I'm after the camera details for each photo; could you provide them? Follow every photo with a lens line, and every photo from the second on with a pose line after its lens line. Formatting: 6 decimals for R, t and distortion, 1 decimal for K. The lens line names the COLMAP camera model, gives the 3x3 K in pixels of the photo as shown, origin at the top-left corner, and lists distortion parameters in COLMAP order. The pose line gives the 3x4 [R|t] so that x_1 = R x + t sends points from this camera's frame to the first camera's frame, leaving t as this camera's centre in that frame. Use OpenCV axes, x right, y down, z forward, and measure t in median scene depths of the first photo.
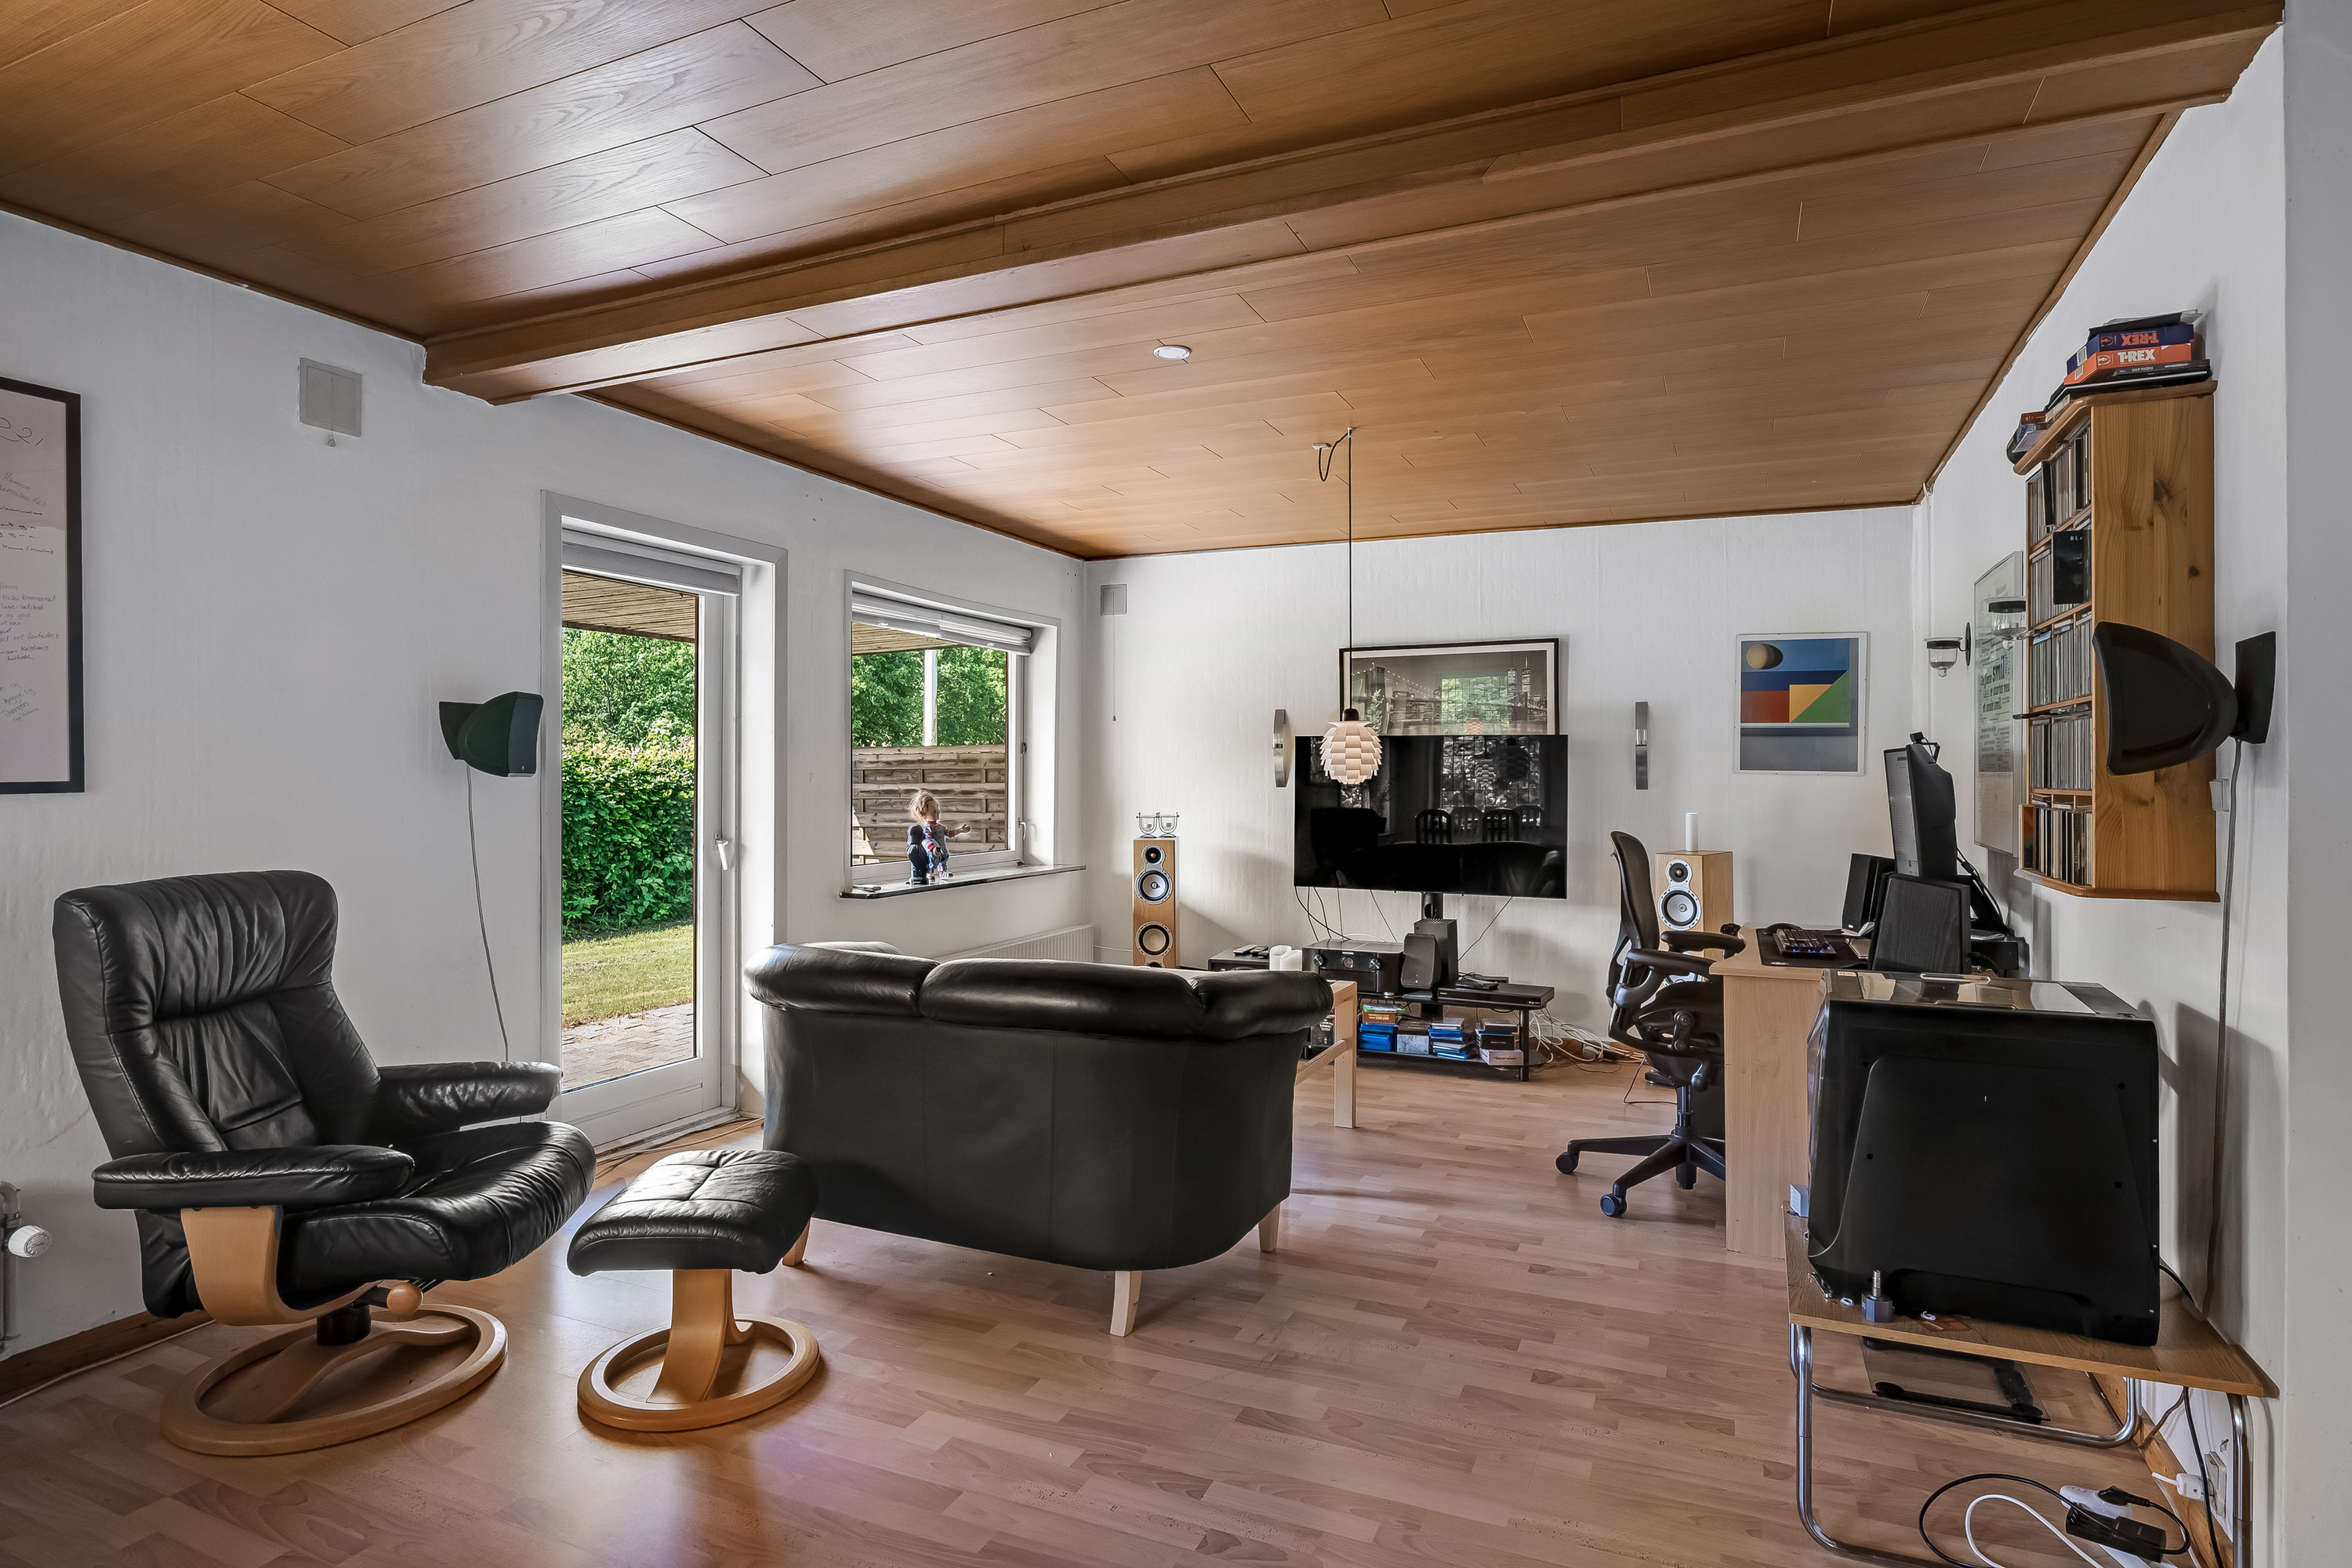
lens RADIAL K [[1238.5, 0, 1176.0], [0, 1238.5, 784.0], [0, 0, 1]] dist [0.002074, 0.000091]
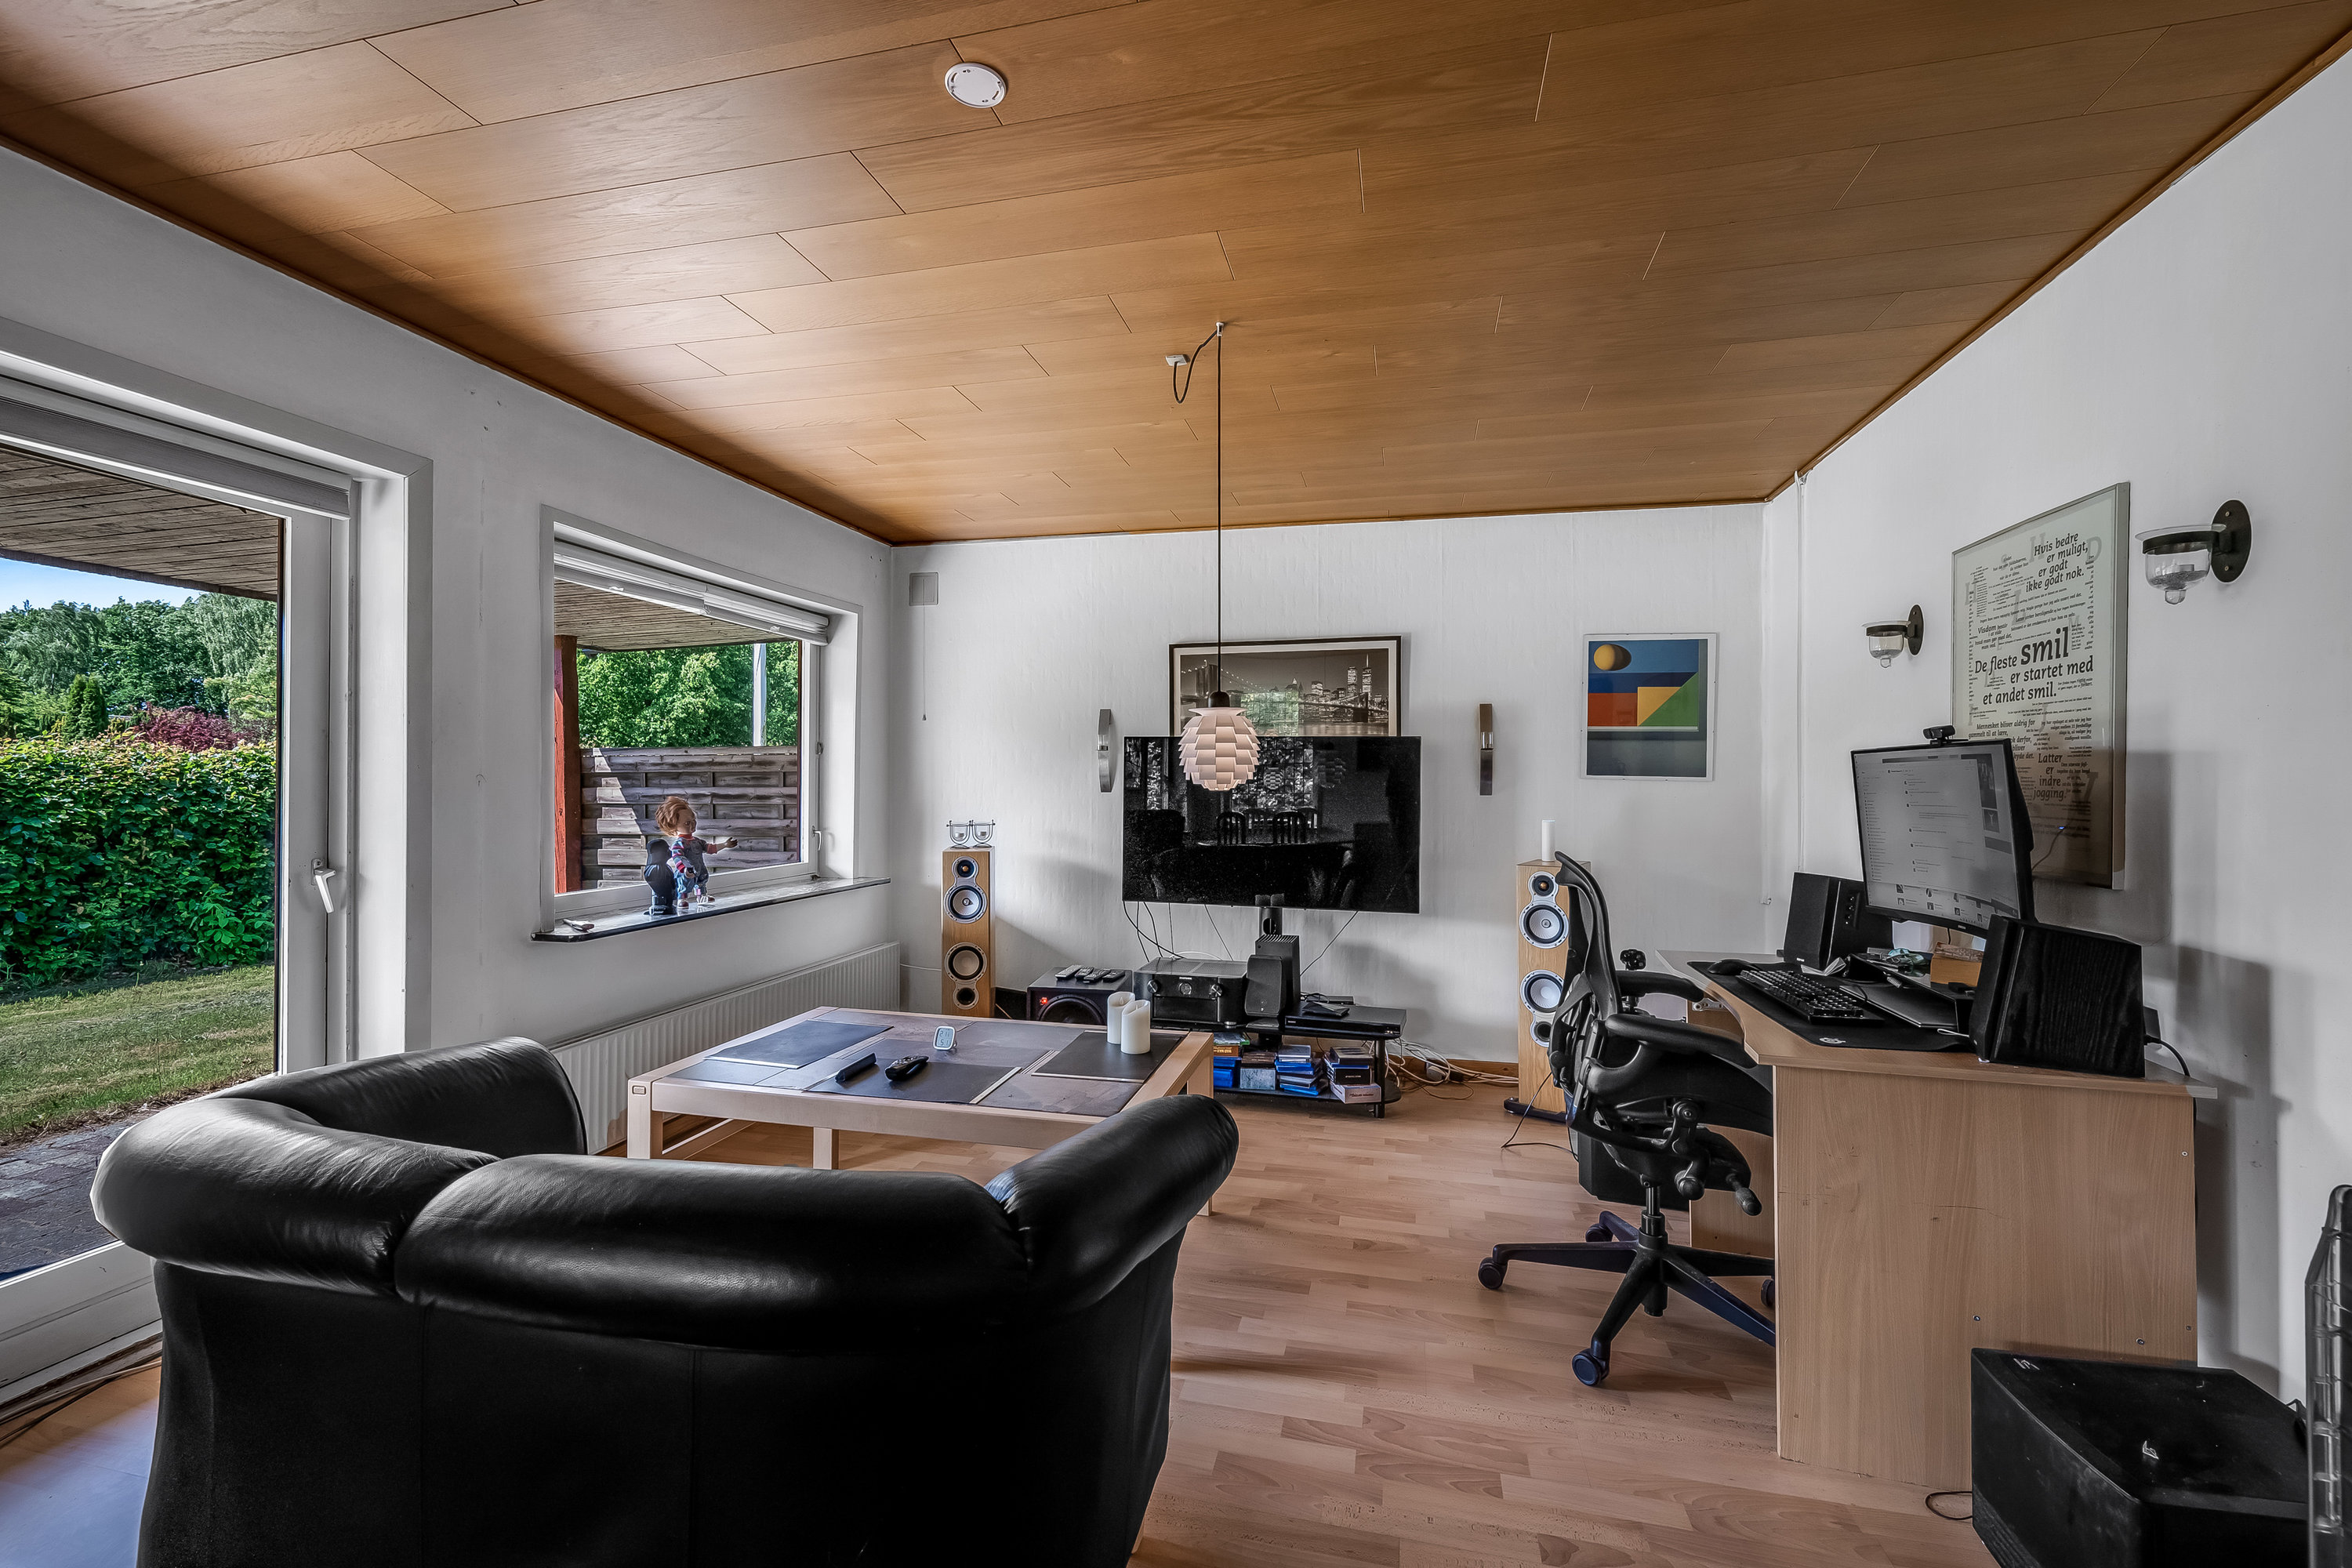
lens RADIAL K [[961.7, 0, 1170.1], [0, 961.7, 784.5], [0, 0, 1]] dist [0.002673, 0.000300]
pose [[0.984286, 0.002184, 0.176565, 0.004949], [-0.001658, 0.999994, -0.003129, -0.001316], [-0.176571, 0.002787, 0.984284, 0.319123]]
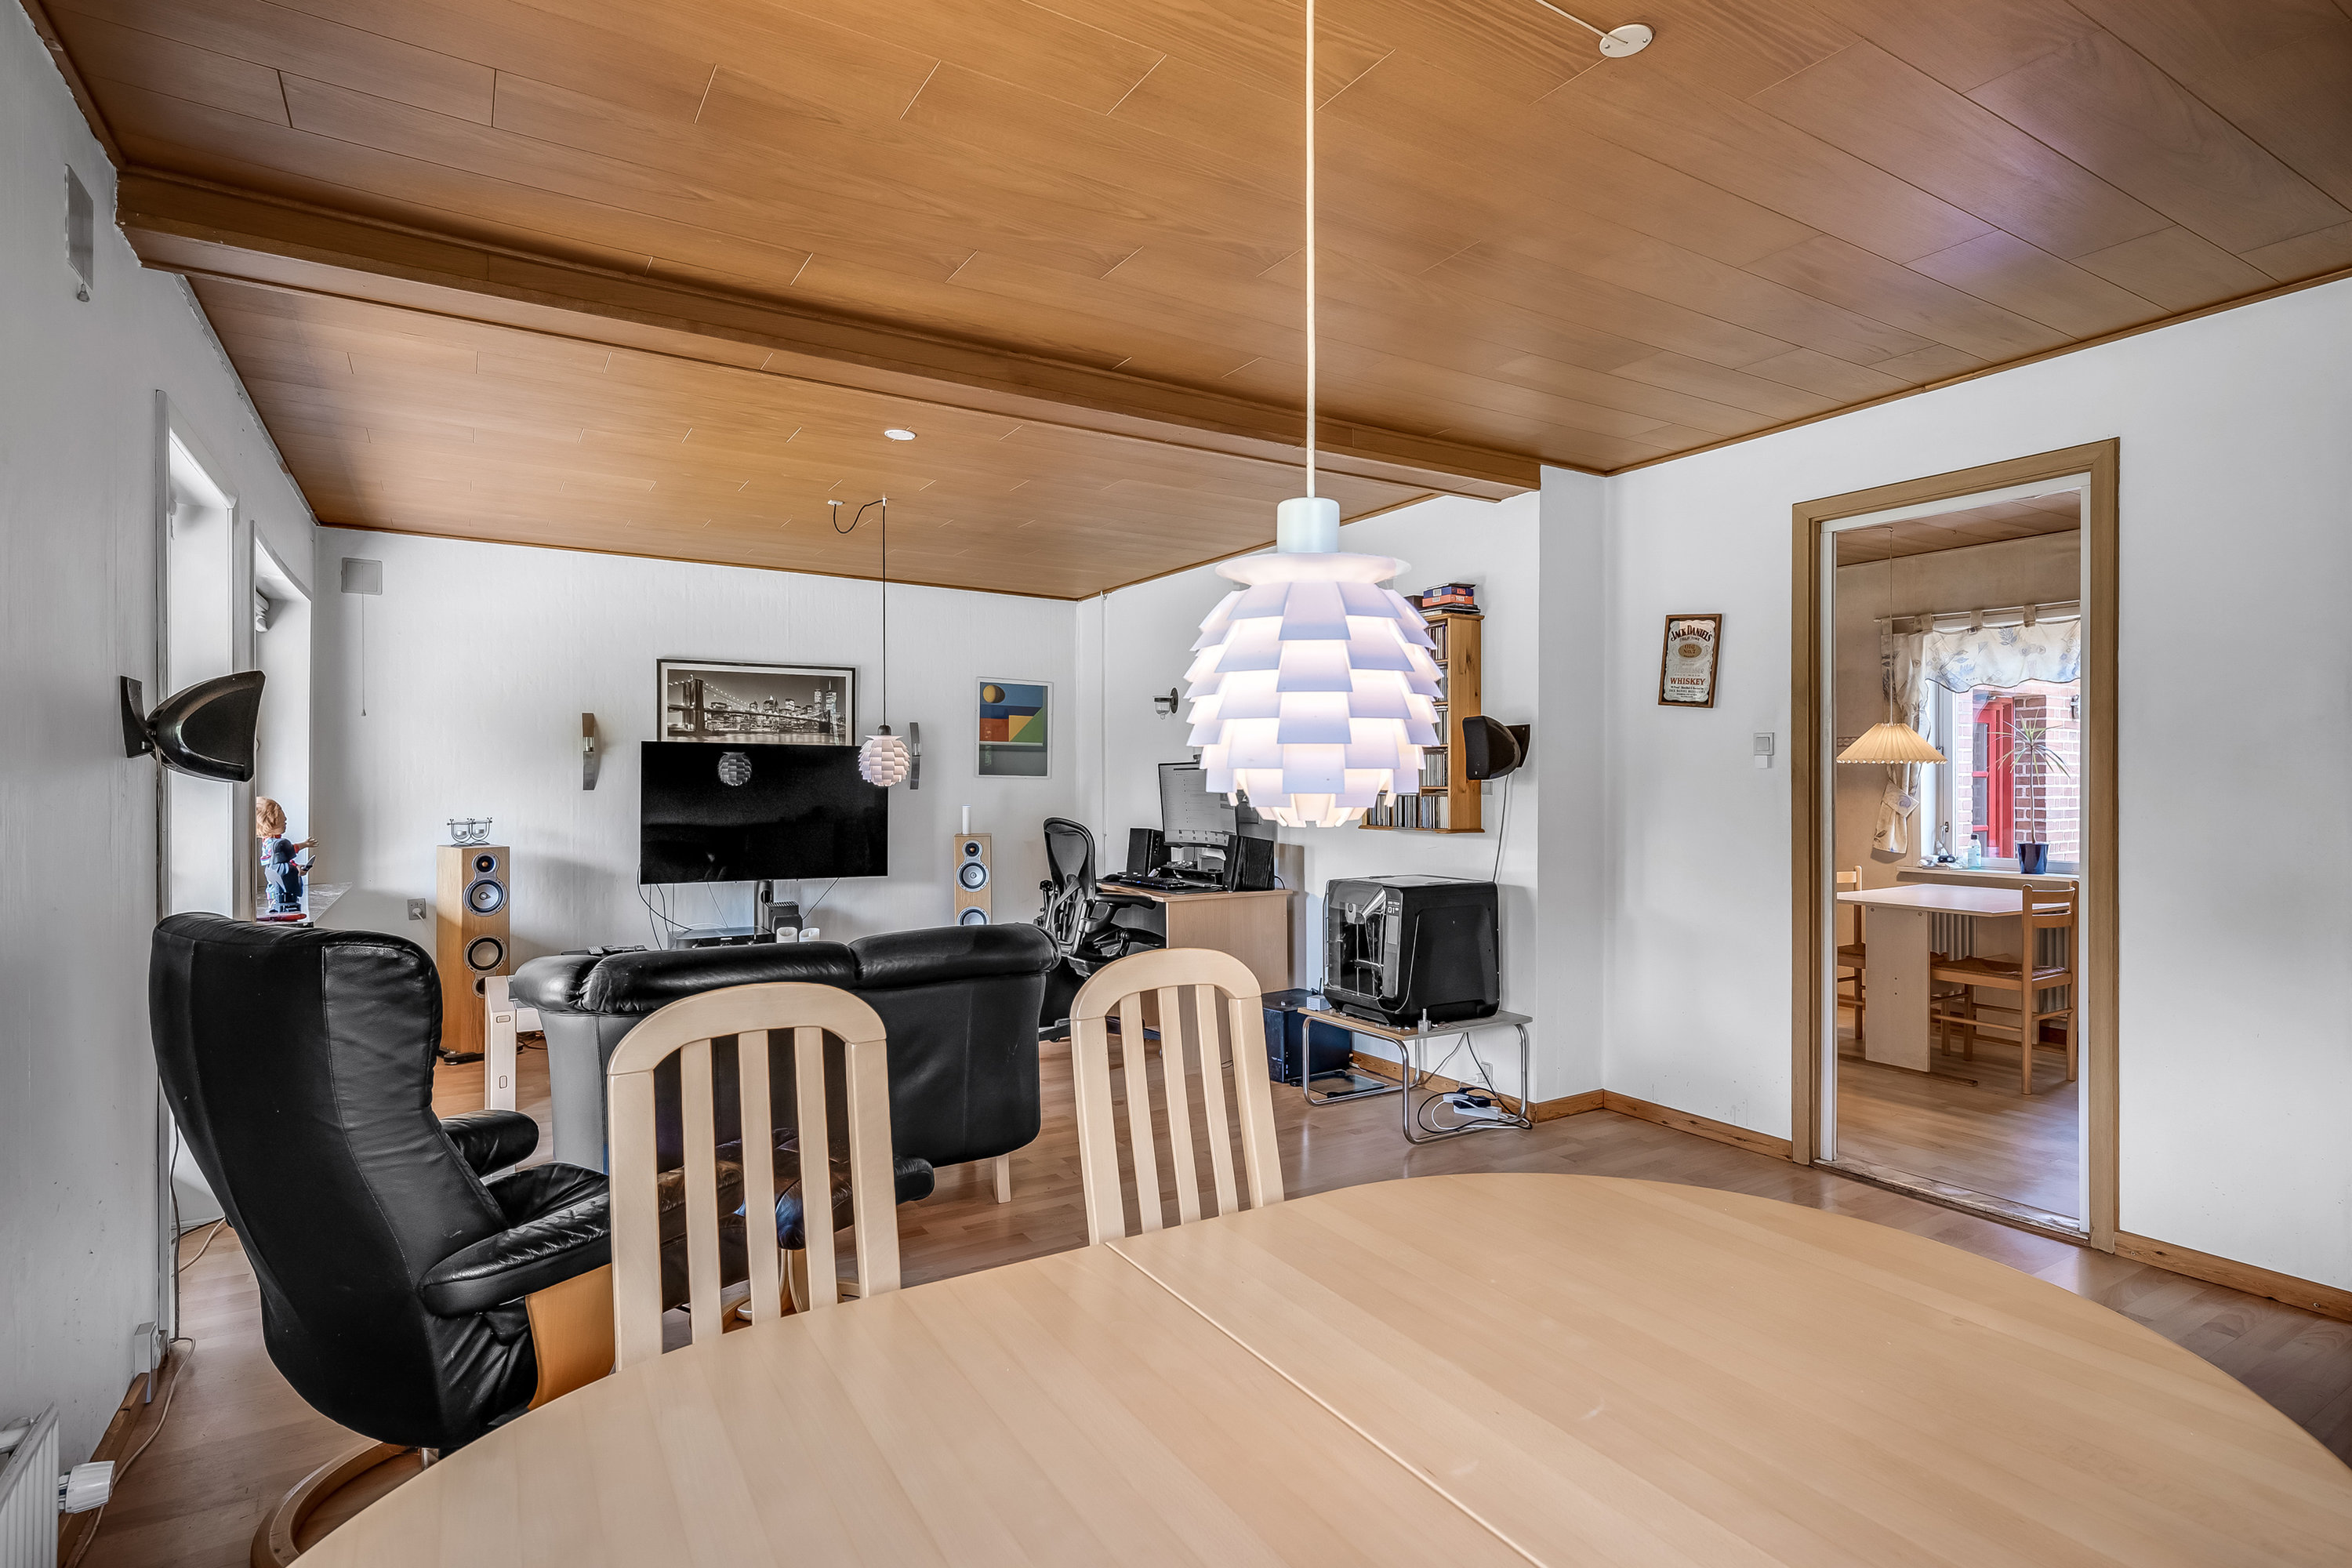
lens RADIAL K [[1180.1, 0, 1176.0], [0, 1180.1, 784.0], [0, 0, 1]] dist [0.002160, 0.000394]
pose [[0.565212, -0.003366, 0.824939, -0.503673], [0.004603, 0.999989, 0.000927, -0.001347], [-0.824933, 0.003274, 0.565221, 0.071967]]
